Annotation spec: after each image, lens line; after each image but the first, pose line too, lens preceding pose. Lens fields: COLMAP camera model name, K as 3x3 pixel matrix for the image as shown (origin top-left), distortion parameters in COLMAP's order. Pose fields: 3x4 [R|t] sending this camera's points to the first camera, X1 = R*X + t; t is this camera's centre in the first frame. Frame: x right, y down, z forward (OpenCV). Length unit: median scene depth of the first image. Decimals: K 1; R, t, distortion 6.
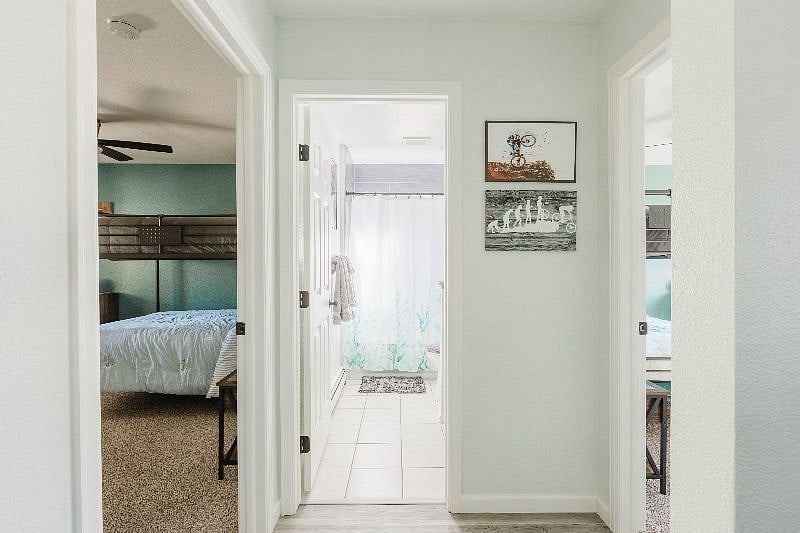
lens RADIAL K [[359.9, 0, 399.7], [0, 359.9, 264.8], [0, 0, 1]] dist [-0.000911, -0.000862]
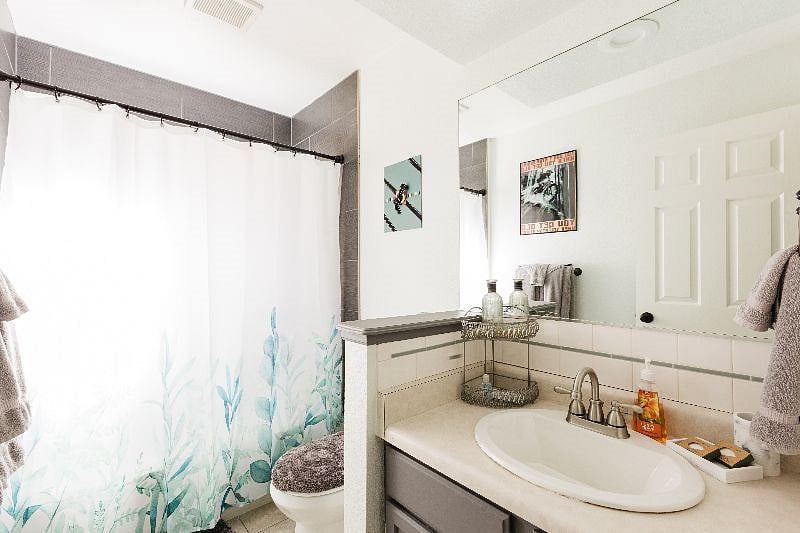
lens RADIAL K [[359.9, 0, 400.9], [0, 359.9, 266.7], [0, 0, 1]] dist [-0.000911, -0.000862]
pose [[0.754618, 0.008820, 0.656105, -0.075683], [0.004469, 0.999817, -0.018581, -0.007353], [-0.656149, 0.016953, 0.754441, 0.502155]]
